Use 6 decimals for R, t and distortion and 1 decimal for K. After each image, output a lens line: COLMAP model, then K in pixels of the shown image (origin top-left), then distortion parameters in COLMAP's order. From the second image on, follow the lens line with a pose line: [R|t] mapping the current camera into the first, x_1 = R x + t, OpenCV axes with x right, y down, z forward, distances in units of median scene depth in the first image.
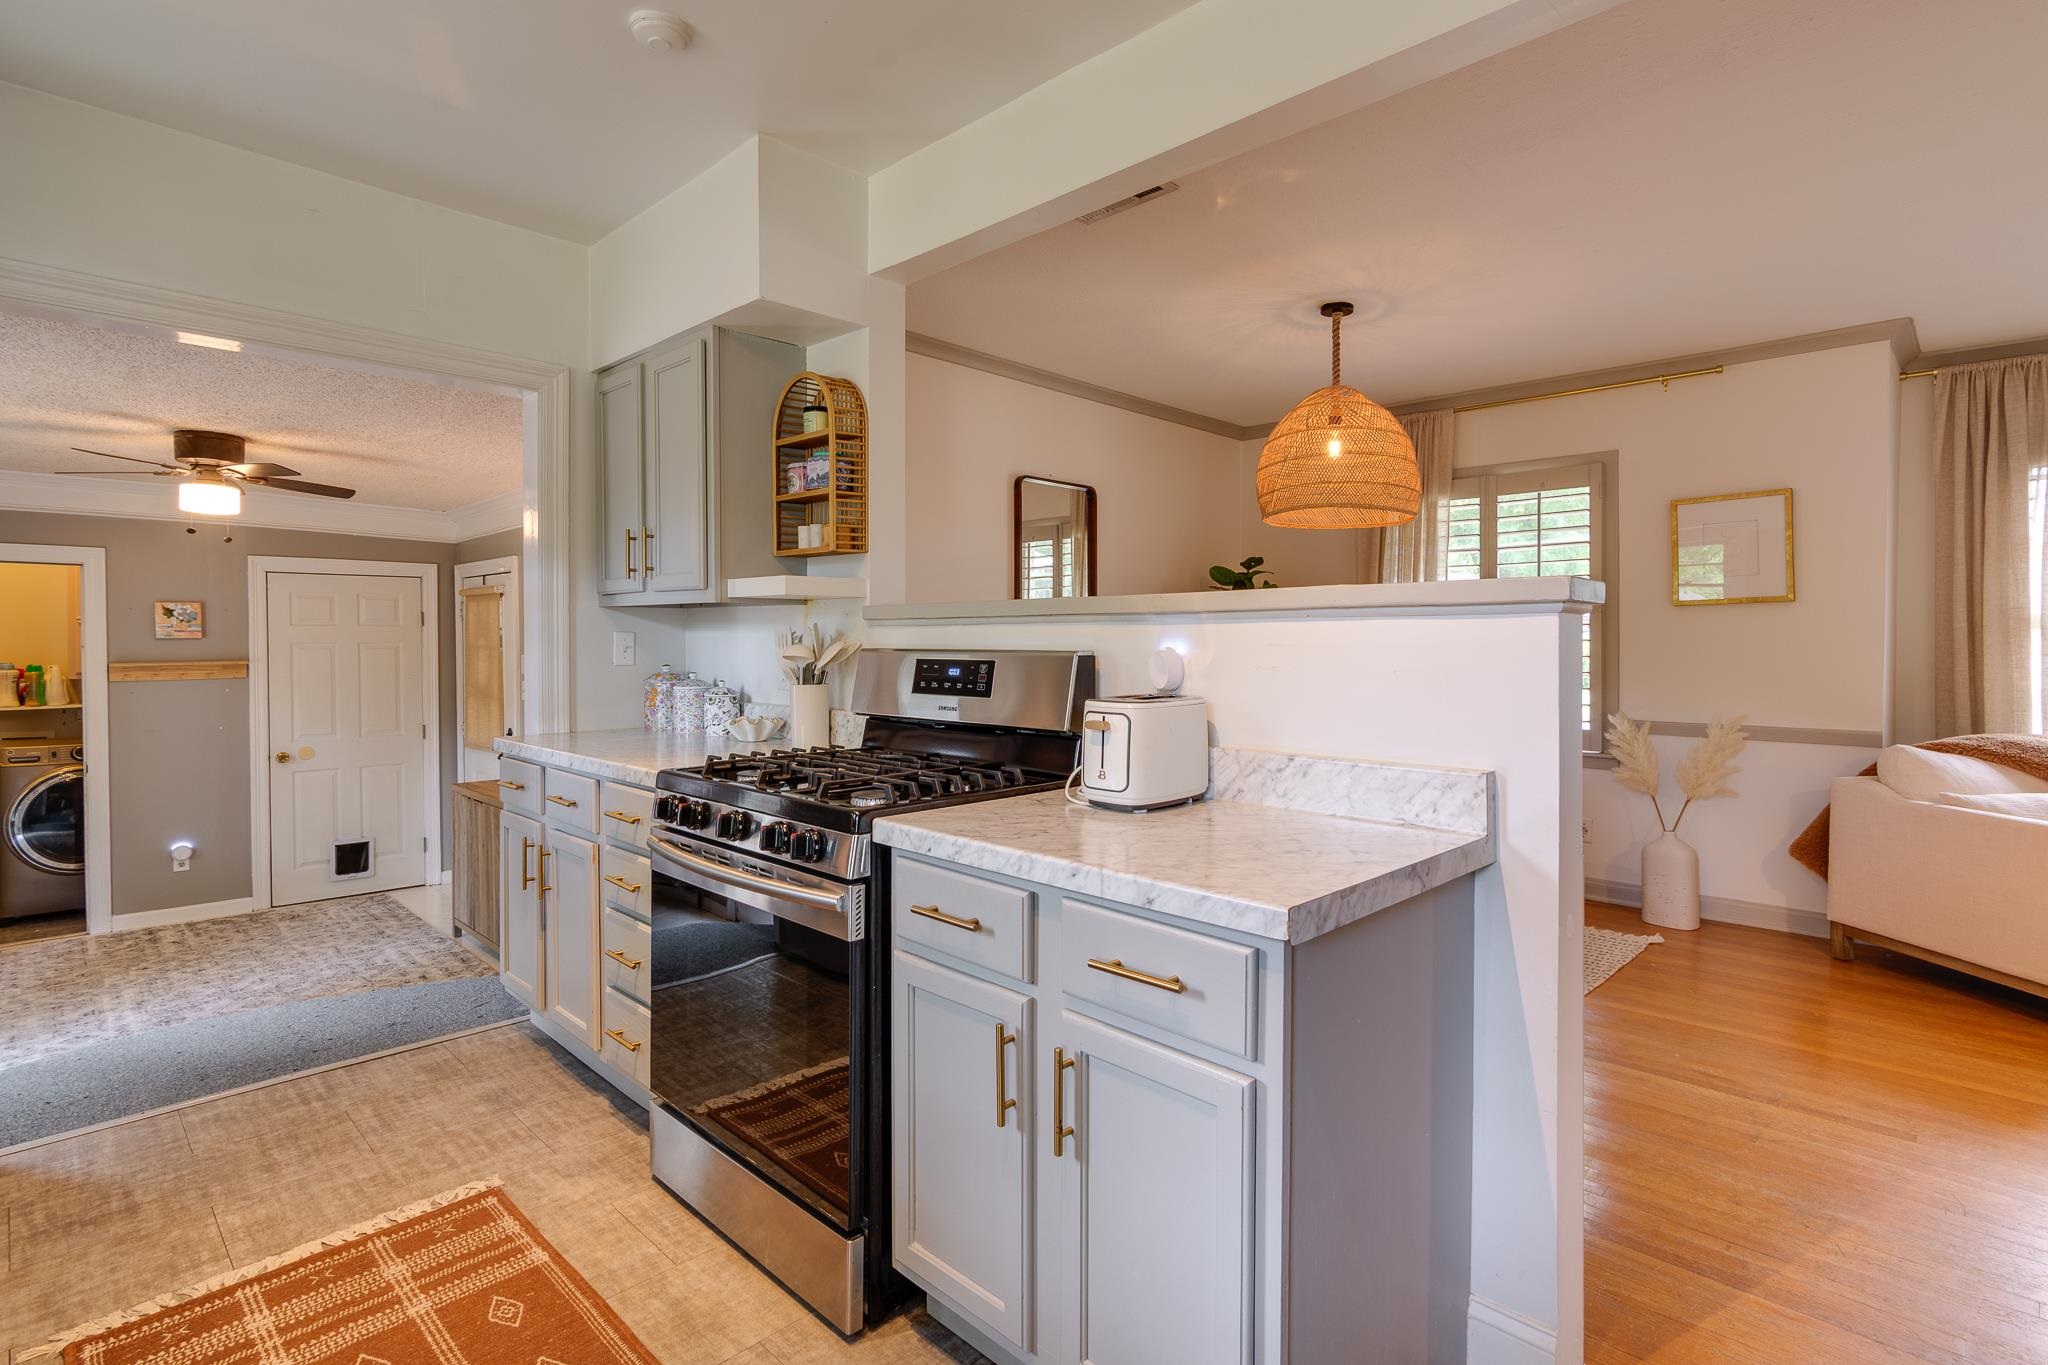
lens RADIAL K [[1003.7, 0, 1004.2], [0, 1003.7, 664.3], [0, 0, 1]] dist [-0.003647, 0.002554]
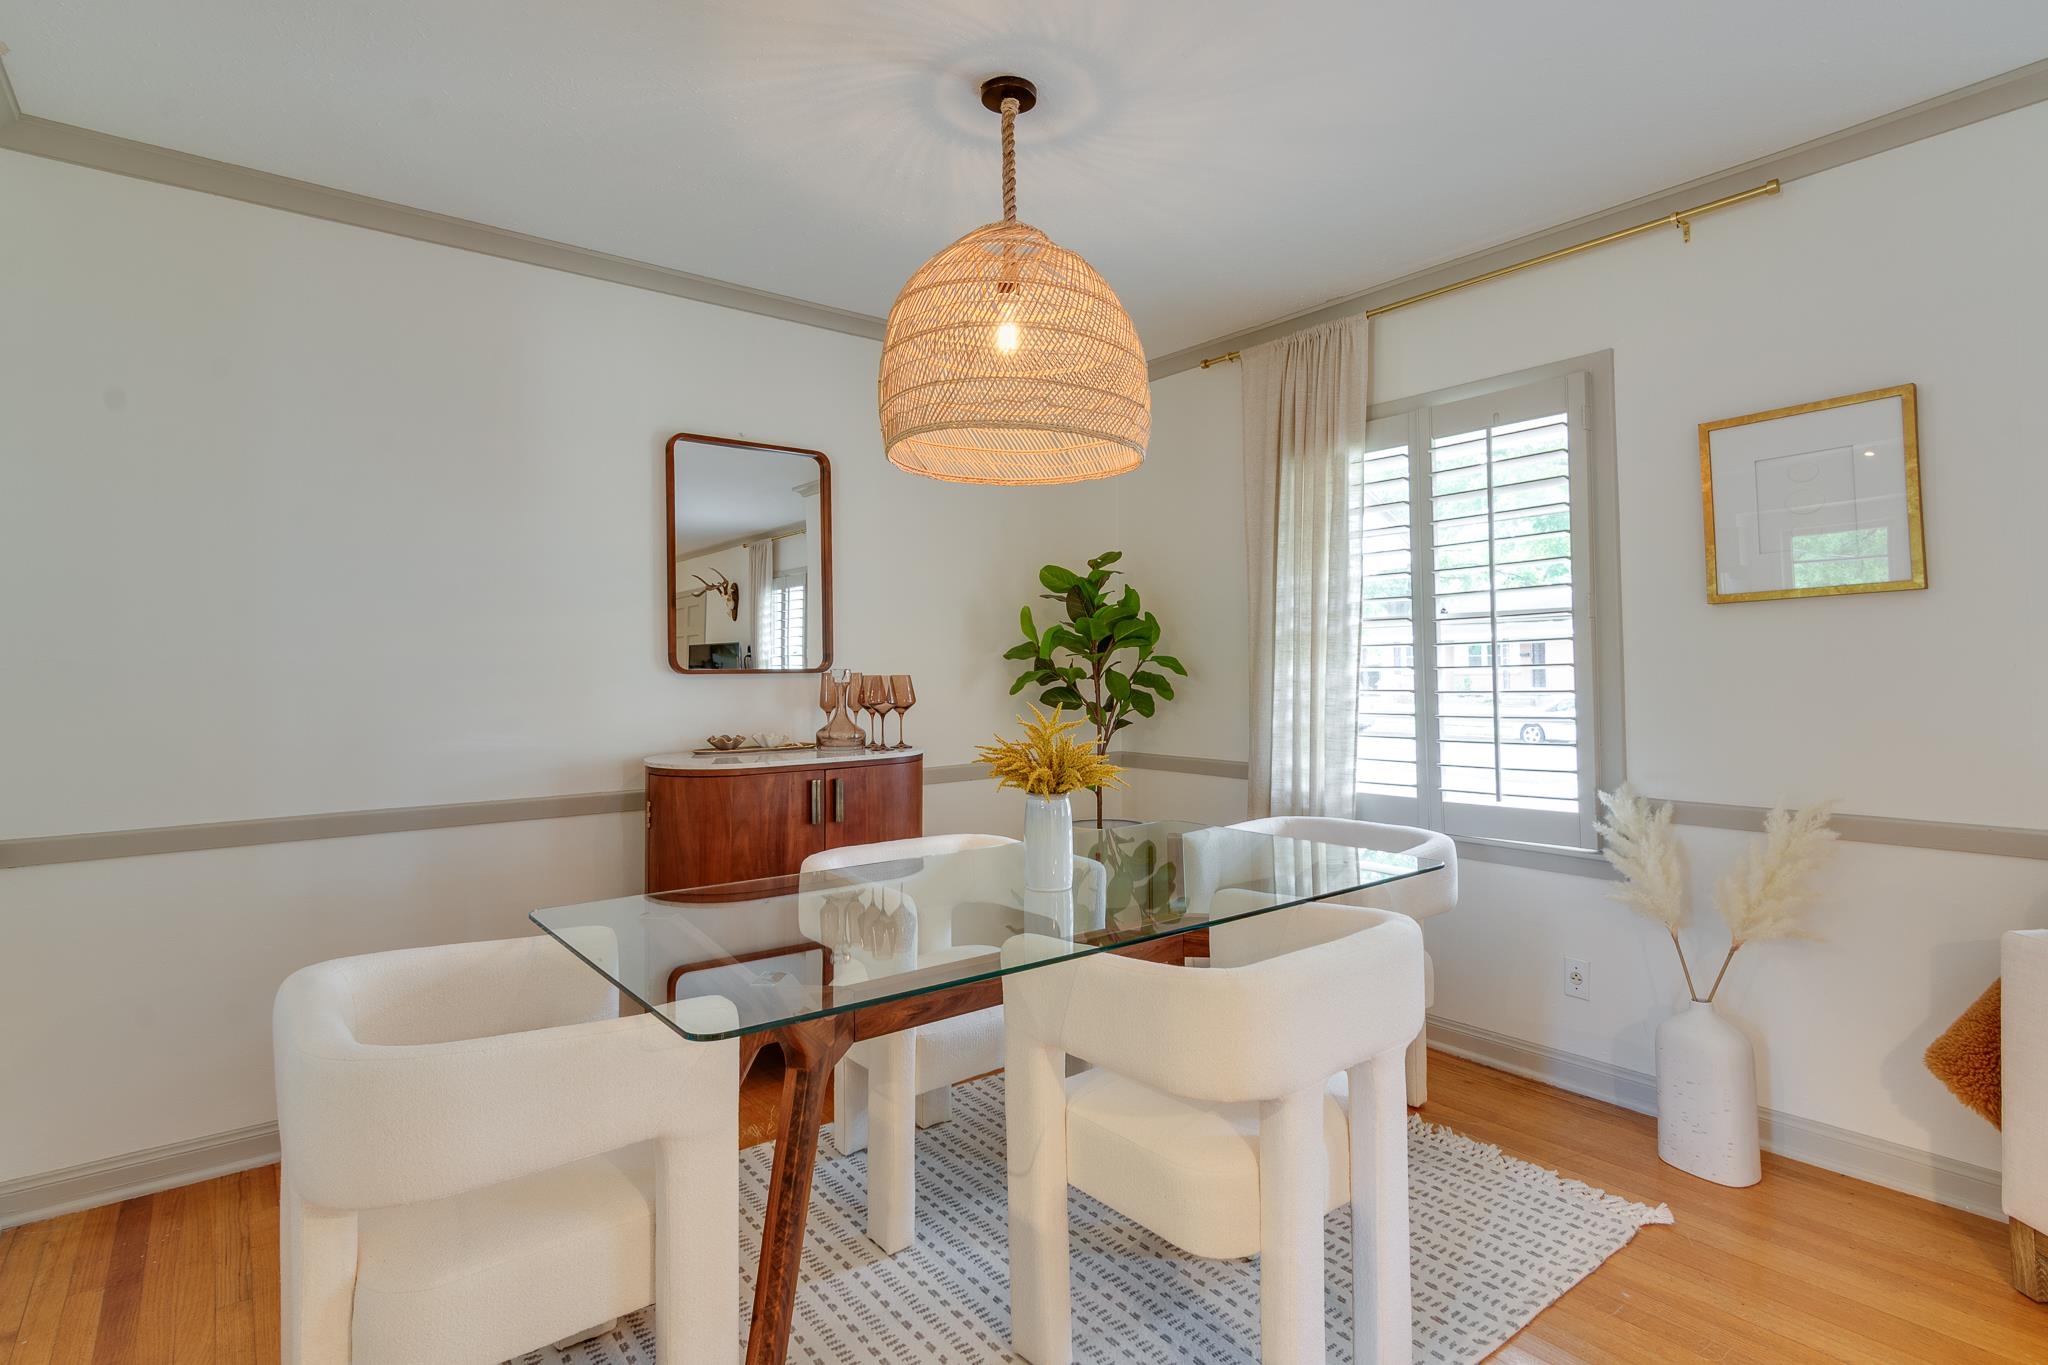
lens RADIAL K [[1003.7, 0, 1027.6], [0, 1003.7, 674.8], [0, 0, 1]] dist [-0.003647, 0.002554]
pose [[0.993039, -0.016160, -0.116671, 0.336621], [0.014282, 0.999755, -0.016915, -0.012721], [0.116916, 0.015131, 0.993027, 0.370045]]
